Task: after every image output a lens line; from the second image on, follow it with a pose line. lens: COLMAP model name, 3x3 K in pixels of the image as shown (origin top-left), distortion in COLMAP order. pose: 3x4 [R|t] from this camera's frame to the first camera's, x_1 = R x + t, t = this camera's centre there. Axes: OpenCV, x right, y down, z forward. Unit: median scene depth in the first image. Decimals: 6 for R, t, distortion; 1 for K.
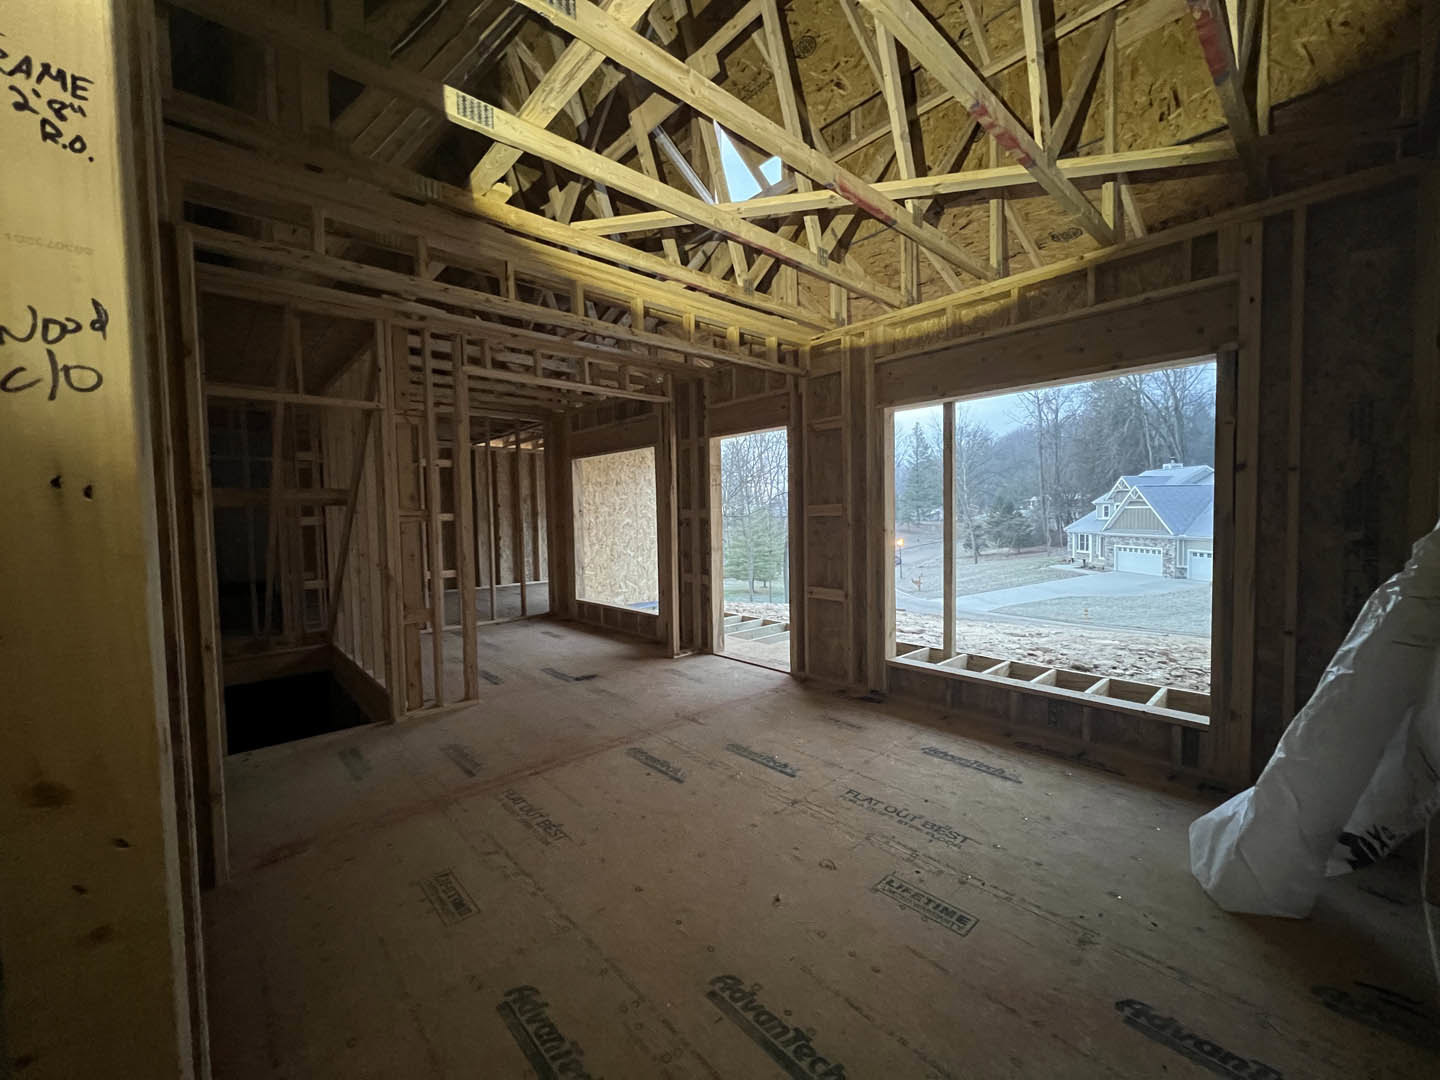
lens RADIAL K [[575.1, 0, 723.5], [0, 575.1, 542.7], [0, 0, 1]] dist [-0.000166, -0.000018]
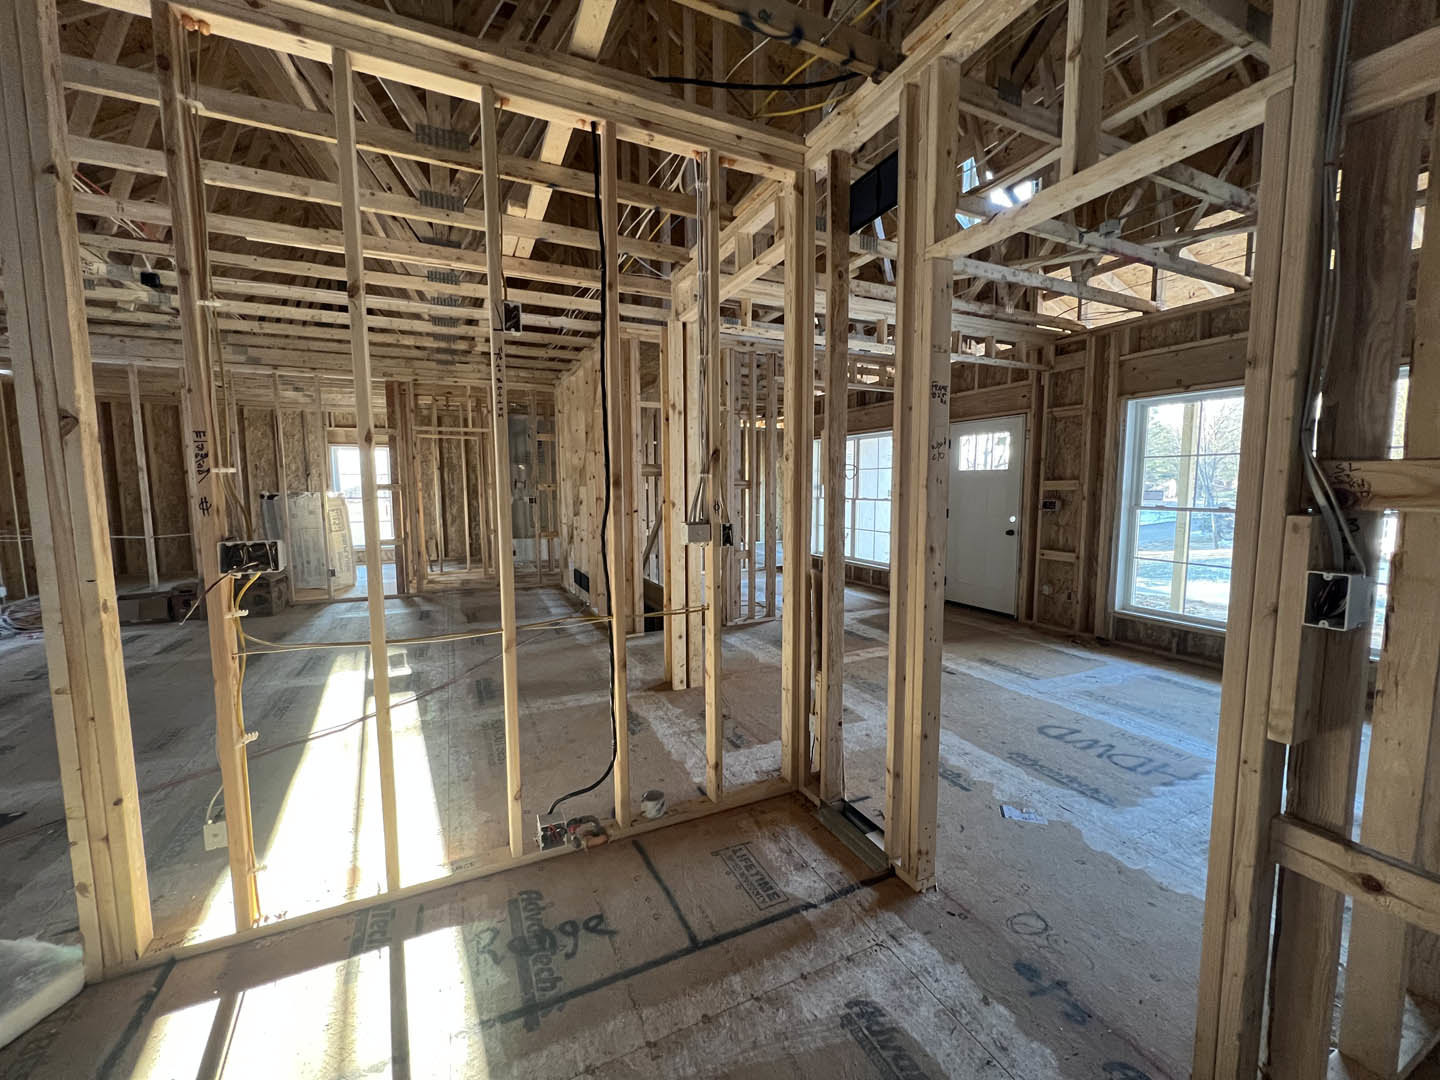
lens RADIAL K [[575.1, 0, 716.2], [0, 575.1, 544.4], [0, 0, 1]] dist [-0.000166, -0.000018]
pose [[0.952349, 0.043739, -0.301858, -0.143837], [-0.028691, 0.998123, 0.054107, 0.022618], [0.303658, -0.042868, 0.951816, -0.366457]]
